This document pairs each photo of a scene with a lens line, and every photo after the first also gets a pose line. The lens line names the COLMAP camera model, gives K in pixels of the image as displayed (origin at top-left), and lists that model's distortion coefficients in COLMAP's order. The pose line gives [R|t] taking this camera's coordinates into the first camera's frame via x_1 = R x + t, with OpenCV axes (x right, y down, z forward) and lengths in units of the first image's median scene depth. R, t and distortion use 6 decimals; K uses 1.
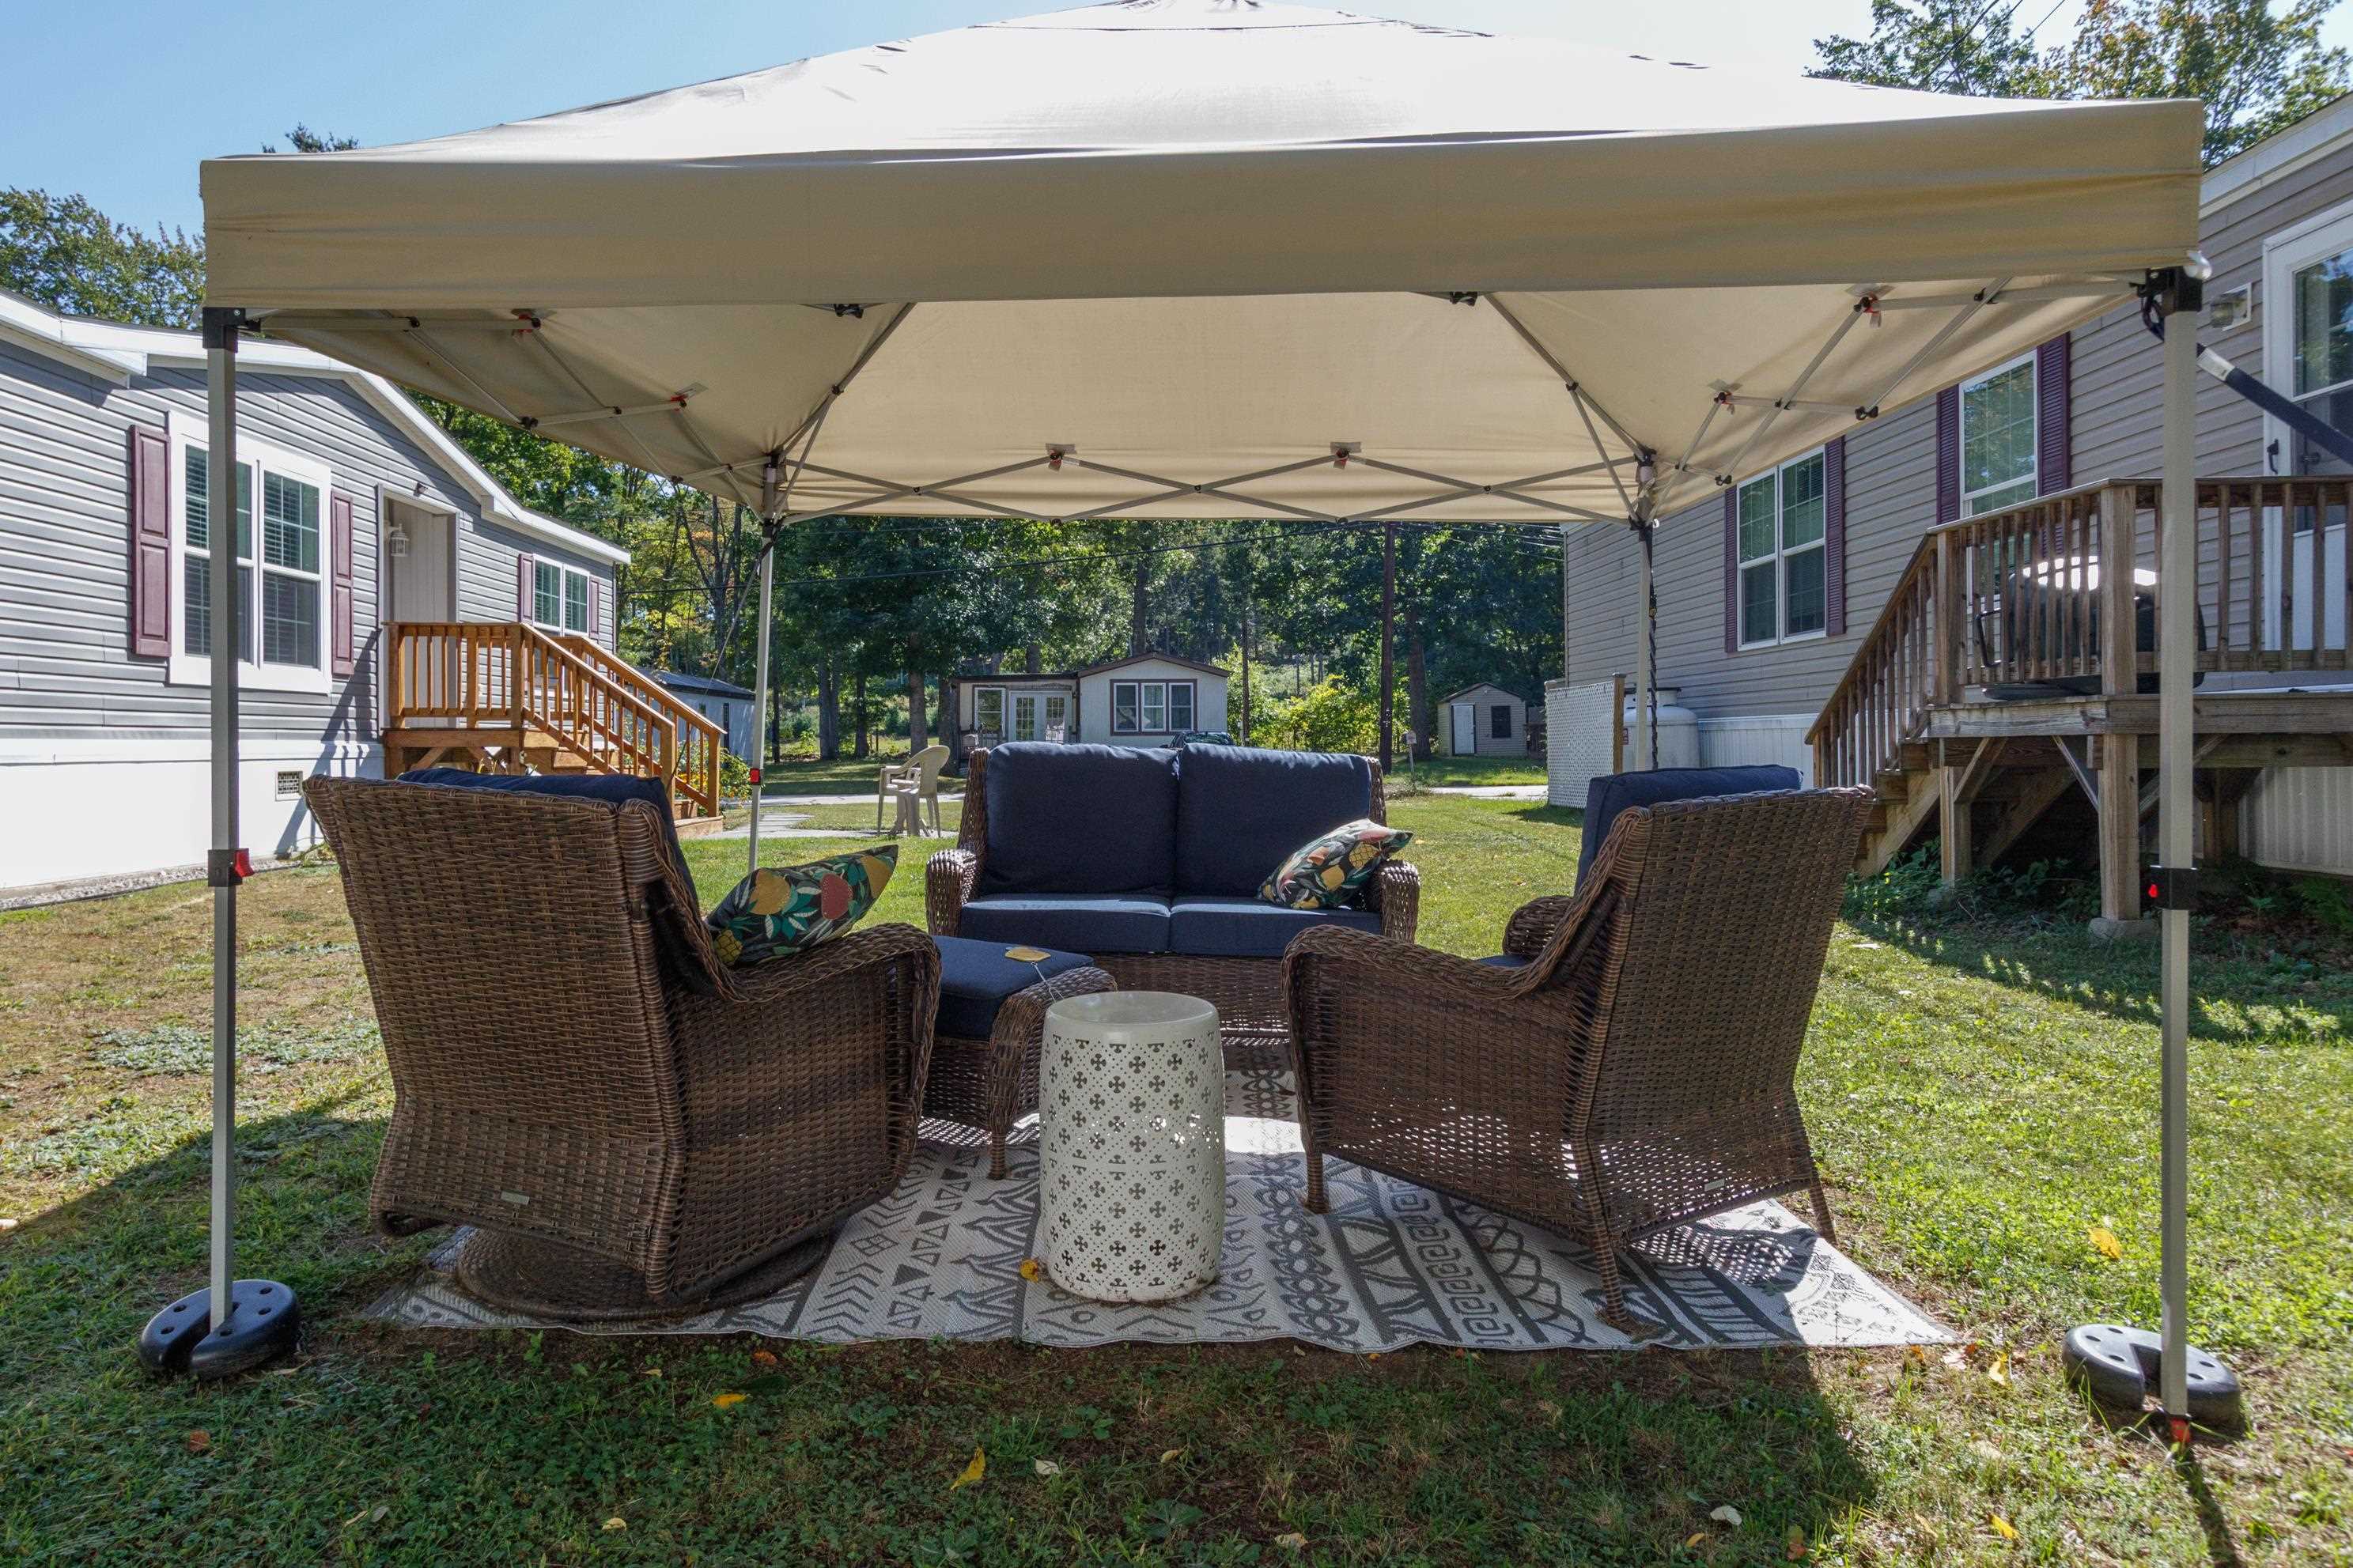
lens RADIAL K [[1585.1, 0, 1134.8], [0, 1585.1, 751.0], [0, 0, 1]] dist [0.003976, 0.023008]
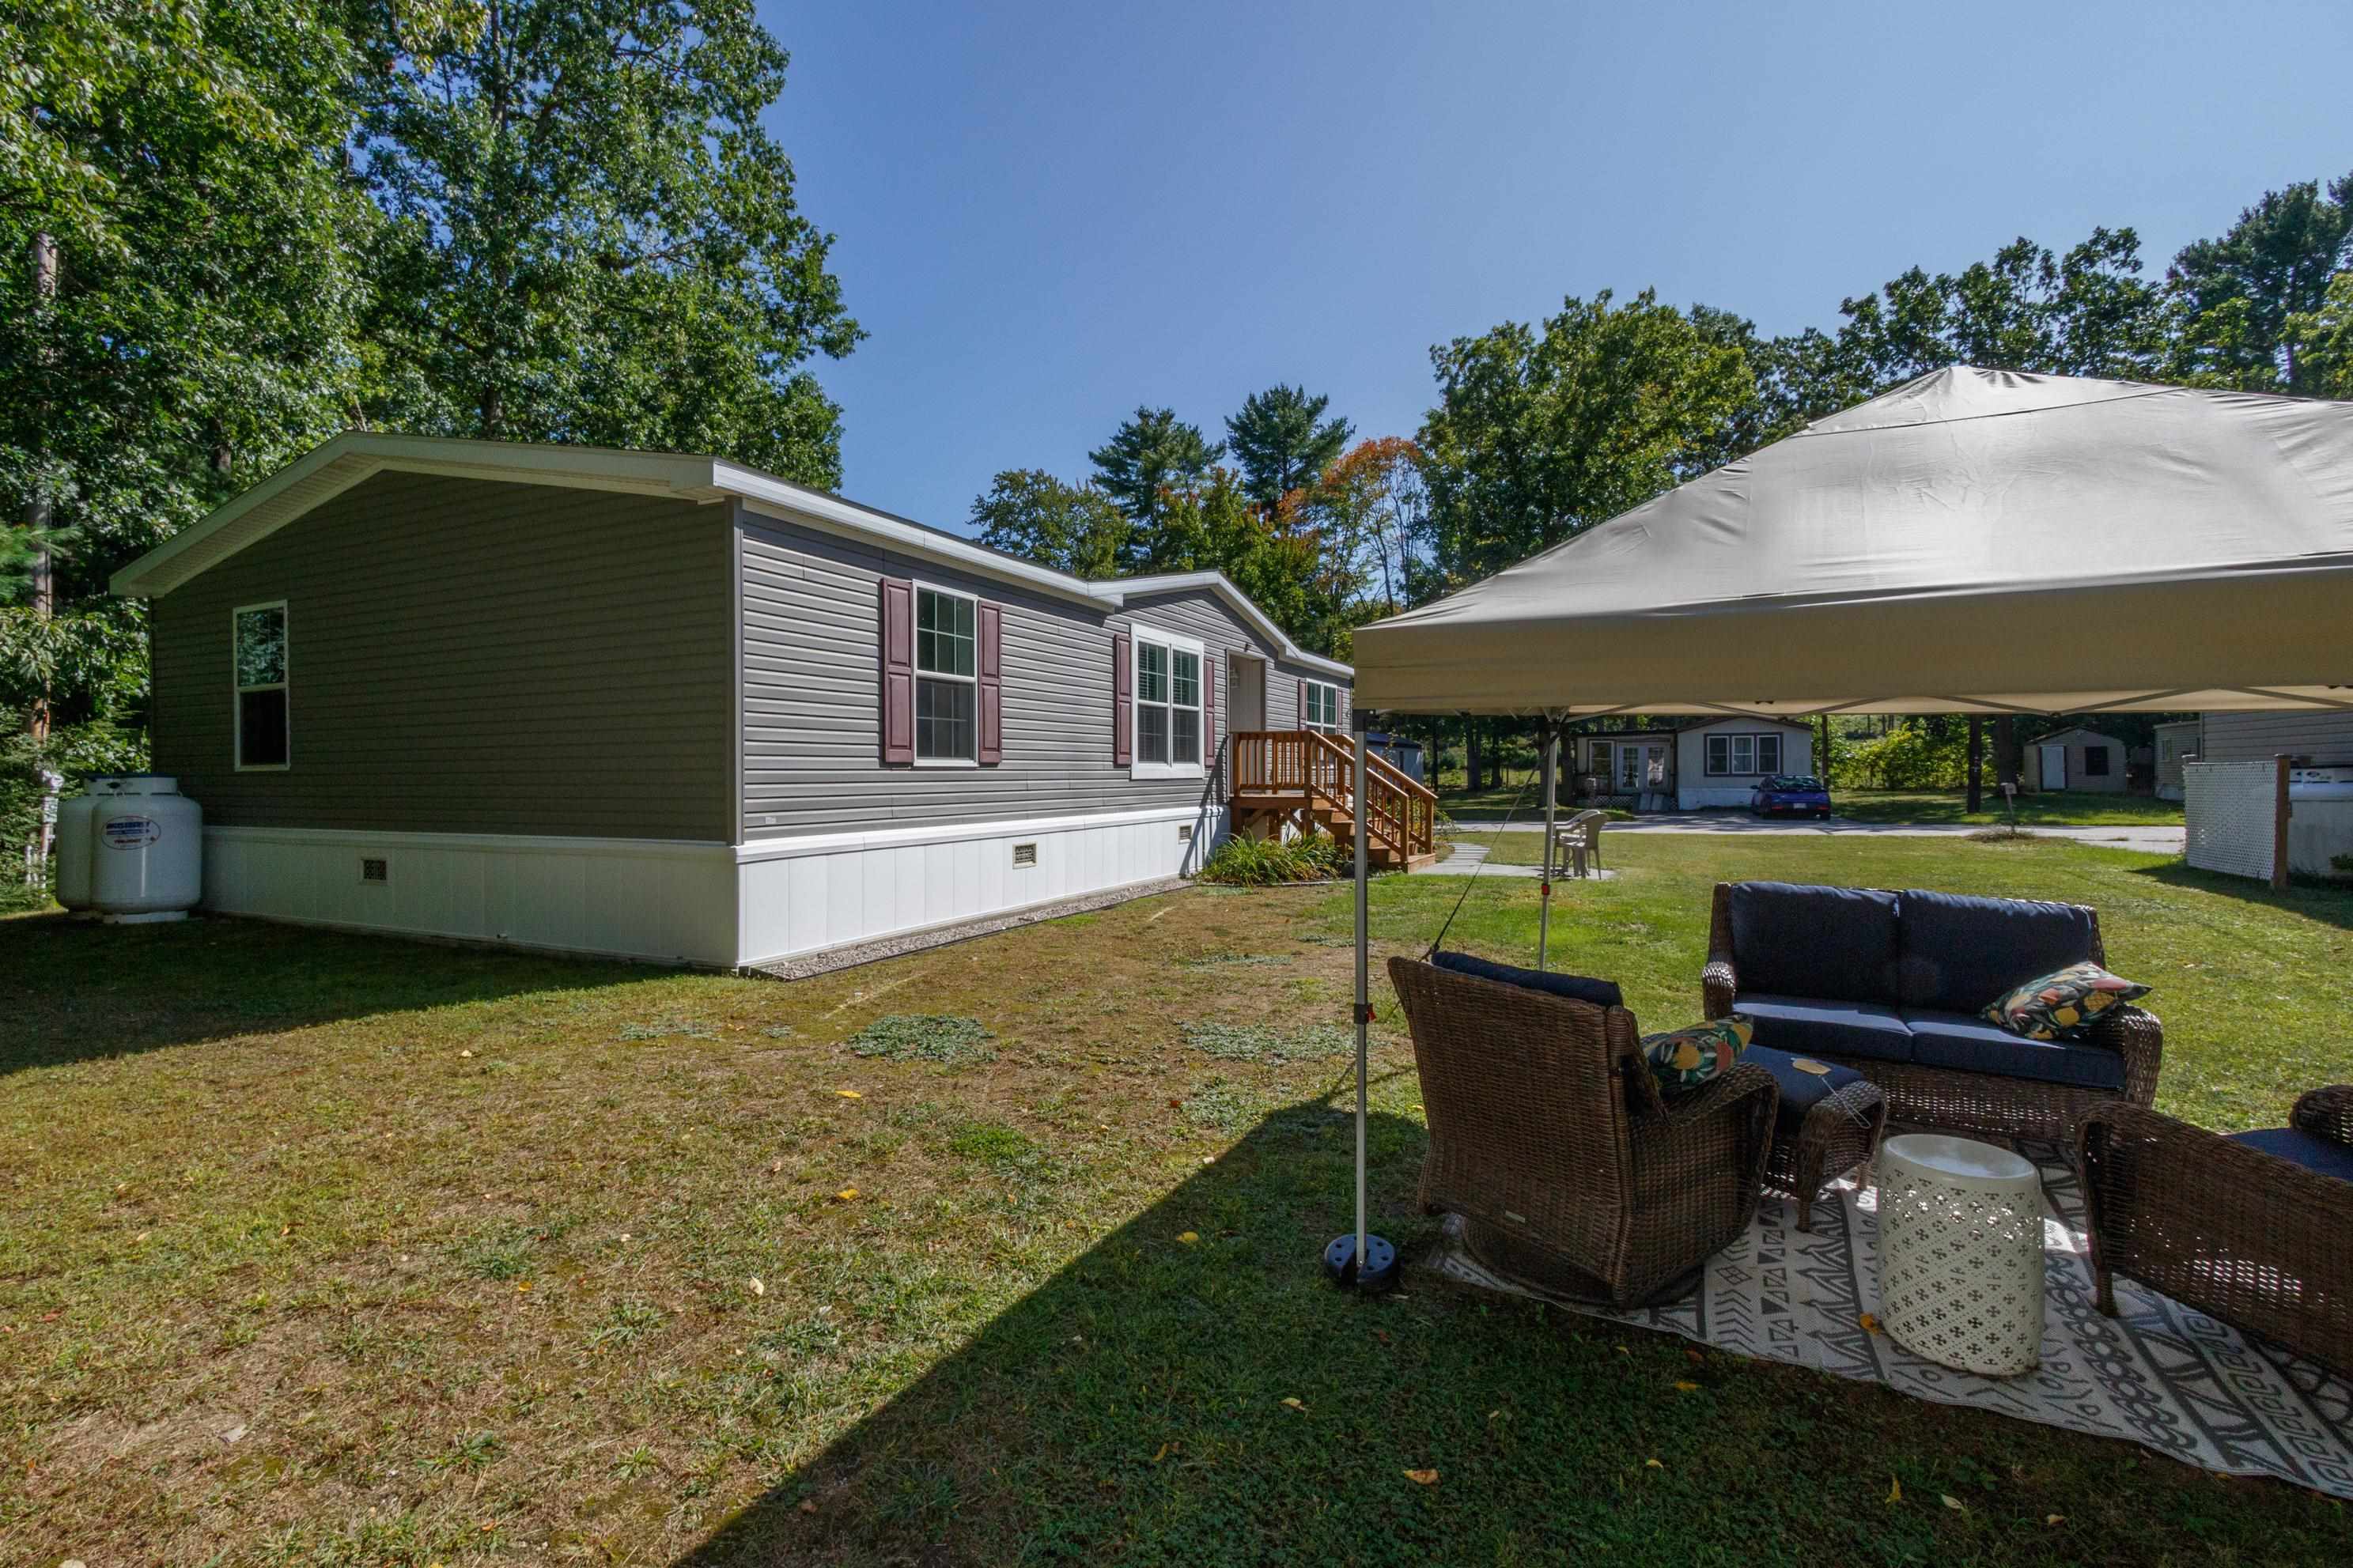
lens RADIAL K [[1083.4, 0, 1110.2], [0, 1083.4, 785.0], [0, 0, 1]] dist [0.000087, 0.001454]
pose [[0.875864, 0.002673, -0.482550, -0.115375], [0.001896, 0.999958, 0.008979, -0.103735], [0.482554, -0.008779, 0.875822, -0.118626]]
